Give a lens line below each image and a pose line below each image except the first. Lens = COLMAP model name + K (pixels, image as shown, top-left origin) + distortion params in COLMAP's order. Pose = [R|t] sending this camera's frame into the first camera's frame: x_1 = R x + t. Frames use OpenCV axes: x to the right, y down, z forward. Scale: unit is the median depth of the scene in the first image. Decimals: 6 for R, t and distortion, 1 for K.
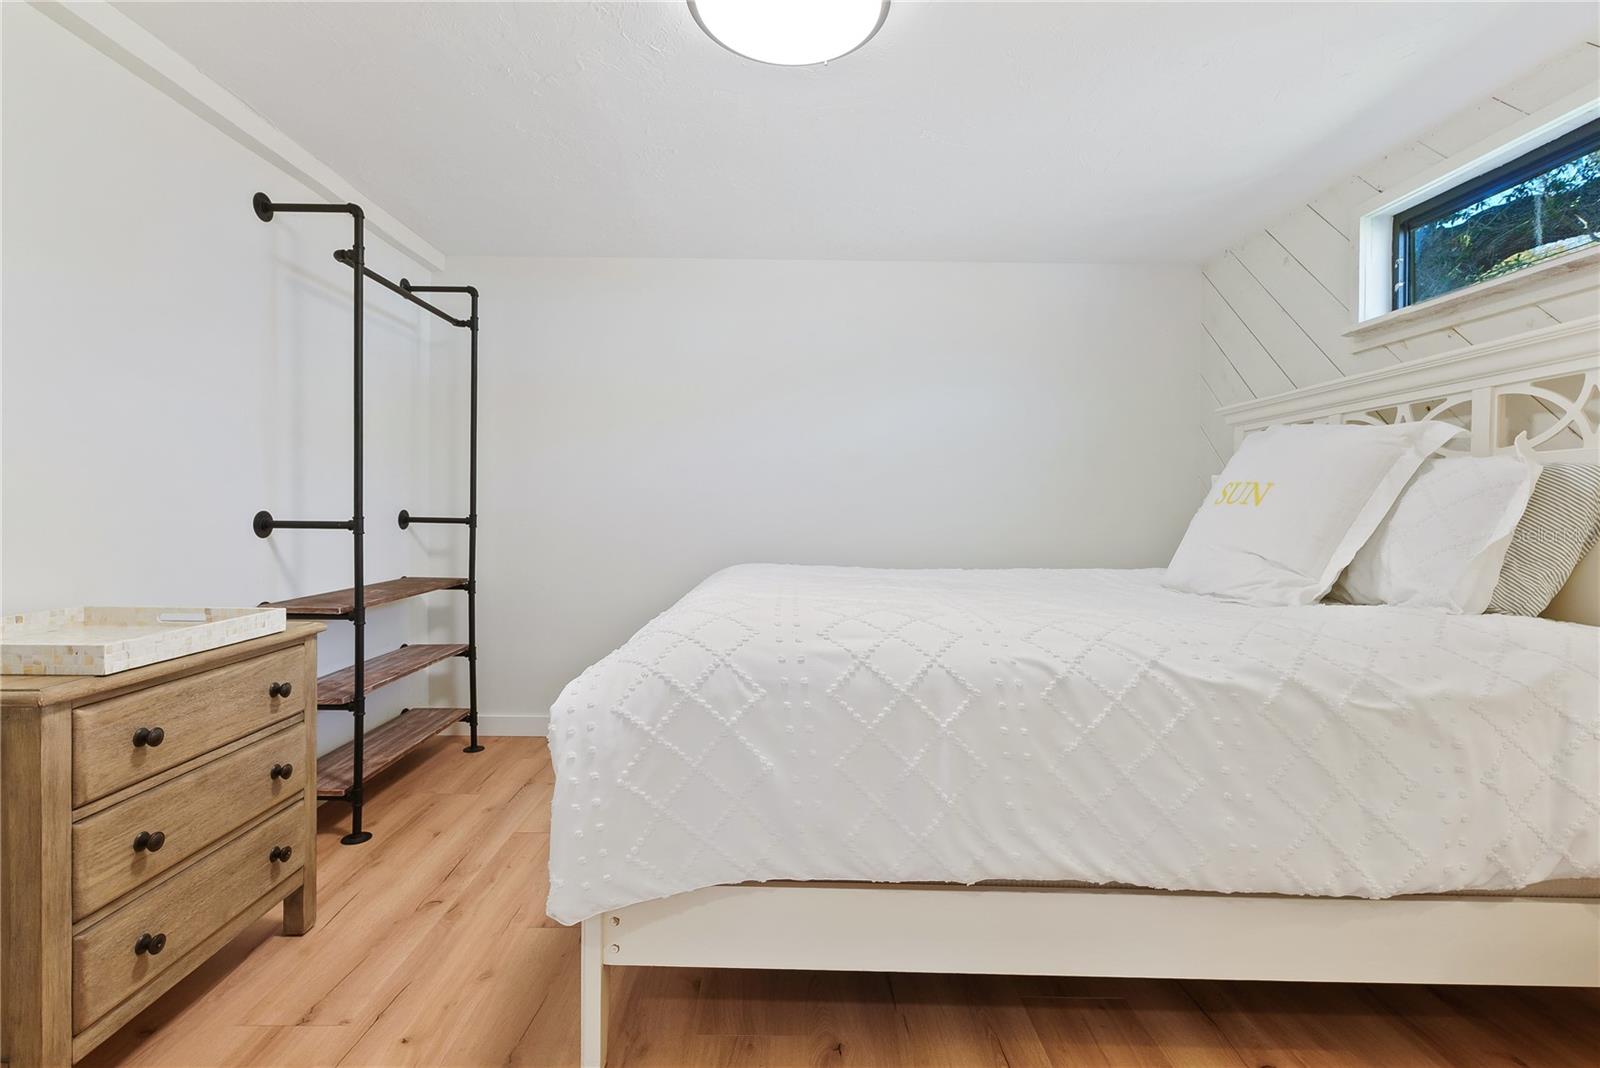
lens RADIAL K [[728.1, 0, 804.9], [0, 728.1, 527.4], [0, 0, 1]] dist [-0.001217, 0.000317]
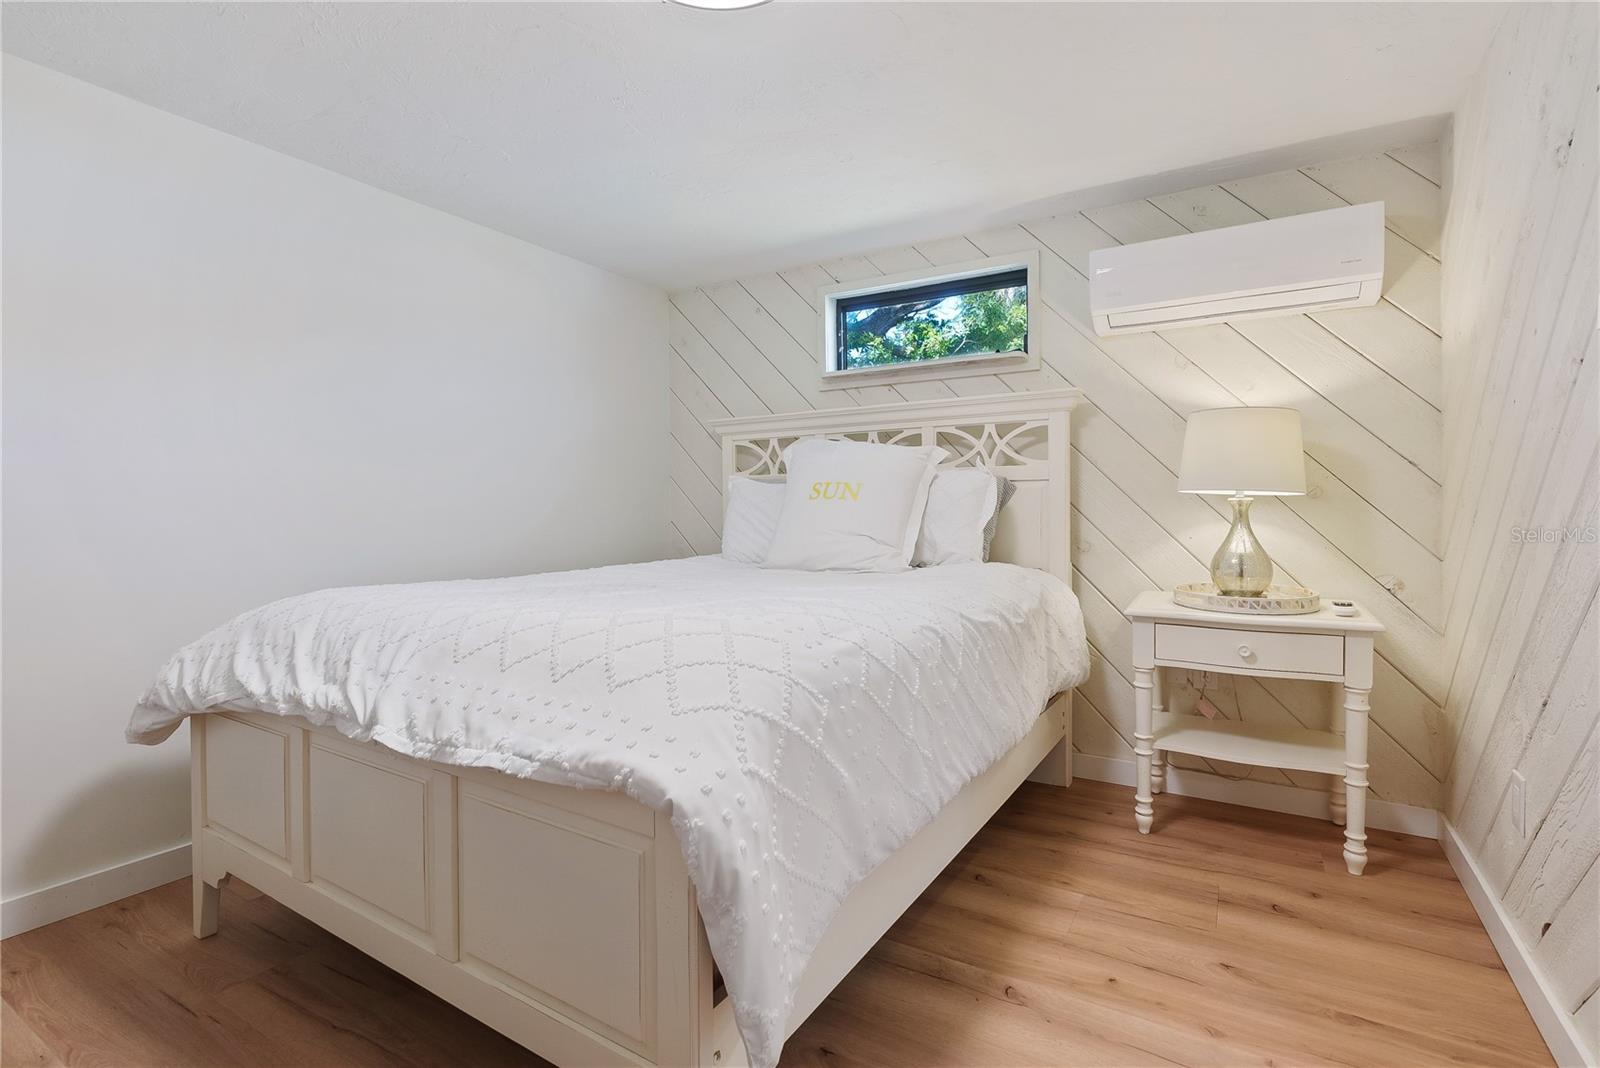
lens RADIAL K [[728.1, 0, 805.9], [0, 728.1, 520.8], [0, 0, 1]] dist [-0.001217, 0.000317]
pose [[0.537076, -0.029178, 0.843029, -0.546218], [0.031432, 0.999400, 0.014565, -0.013205], [-0.842948, 0.018675, 0.537671, 0.332867]]
